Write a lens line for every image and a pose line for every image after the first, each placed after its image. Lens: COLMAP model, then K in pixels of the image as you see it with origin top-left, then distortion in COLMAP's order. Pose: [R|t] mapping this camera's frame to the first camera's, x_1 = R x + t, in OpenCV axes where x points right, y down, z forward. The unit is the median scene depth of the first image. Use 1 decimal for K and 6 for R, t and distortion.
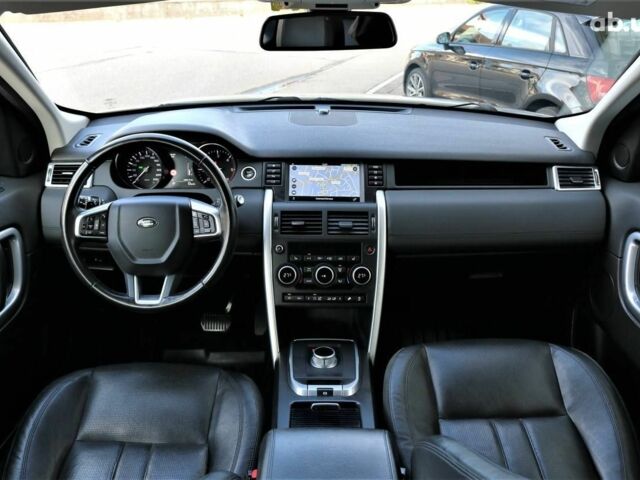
lens RADIAL K [[597.0, 0, 320.0], [0, 597.0, 240.0], [0, 0, 1]] dist [-0.160470, 0.138718]
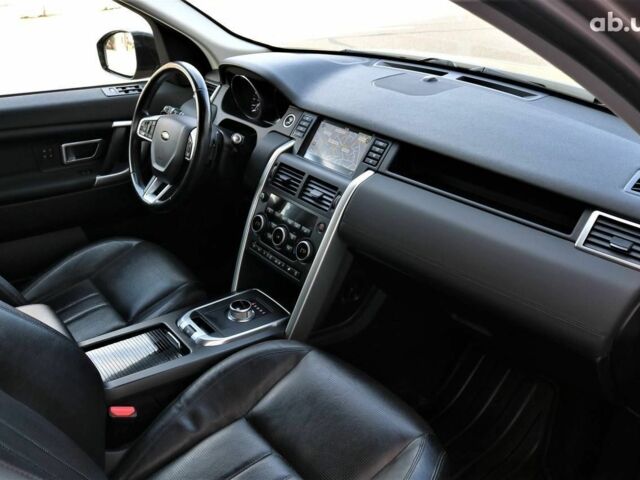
lens RADIAL K [[597.0, 0, 320.0], [0, 597.0, 240.0], [0, 0, 1]] dist [-0.160470, 0.138718]
pose [[0.626990, 0.344459, -0.698735, 0.717750], [-0.299167, 0.934623, 0.192297, -0.138627], [0.719293, 0.088471, 0.689051, 0.383191]]
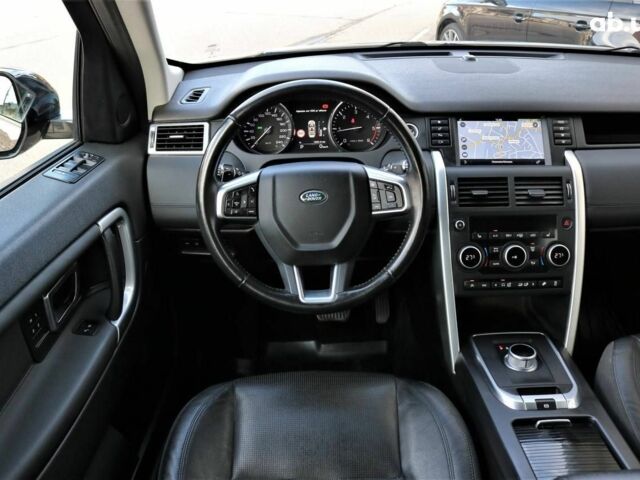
lens RADIAL K [[597.0, 0, 320.0], [0, 597.0, 240.0], [0, 0, 1]] dist [-0.160470, 0.138718]
pose [[0.999647, -0.026057, -0.005270, -0.252441], [0.026318, 0.997987, 0.057697, -0.016028], [0.003756, -0.057816, 0.998320, 0.199297]]
